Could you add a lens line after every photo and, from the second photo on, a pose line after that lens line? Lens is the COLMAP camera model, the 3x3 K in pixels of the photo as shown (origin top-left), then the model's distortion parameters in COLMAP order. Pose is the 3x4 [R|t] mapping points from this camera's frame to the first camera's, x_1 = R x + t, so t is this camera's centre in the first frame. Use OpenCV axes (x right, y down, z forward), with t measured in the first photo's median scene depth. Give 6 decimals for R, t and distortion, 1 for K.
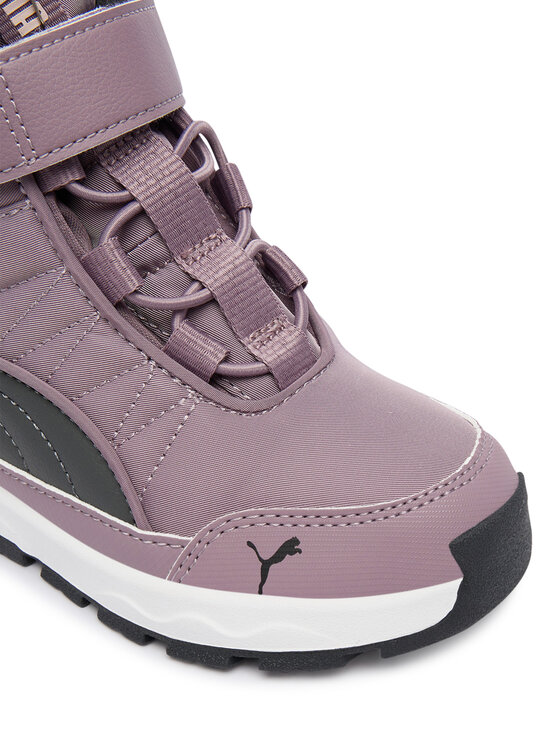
lens RADIAL K [[1067.2, 0, 340.4], [0, 1067.2, 372.9], [0, 0, 1]] dist [-0.002661, 0.101741]
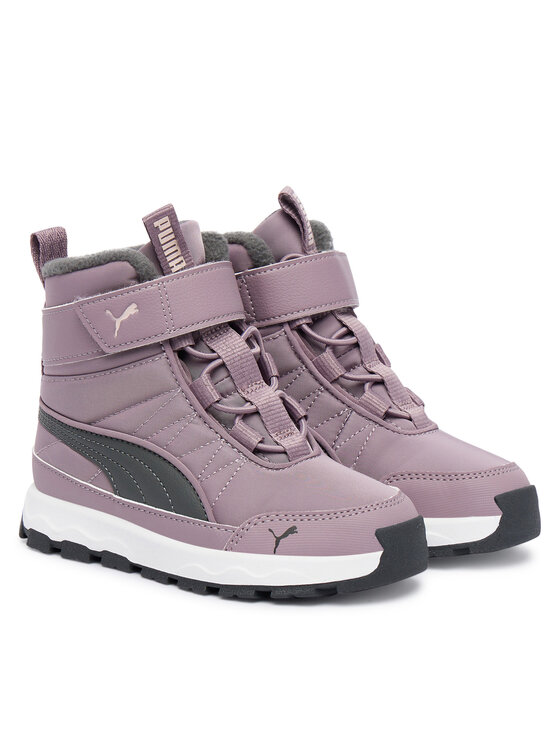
lens RADIAL K [[2110.2, 0, 280.0], [0, 2110.2, 373.0], [0, 0, 1]] dist [0.033282, 0.030569]
pose [[0.997534, 0.053033, -0.045962, 0.084550], [-0.065519, 0.938442, -0.339167, 1.116469], [0.025145, 0.341342, 0.939603, -2.475863]]
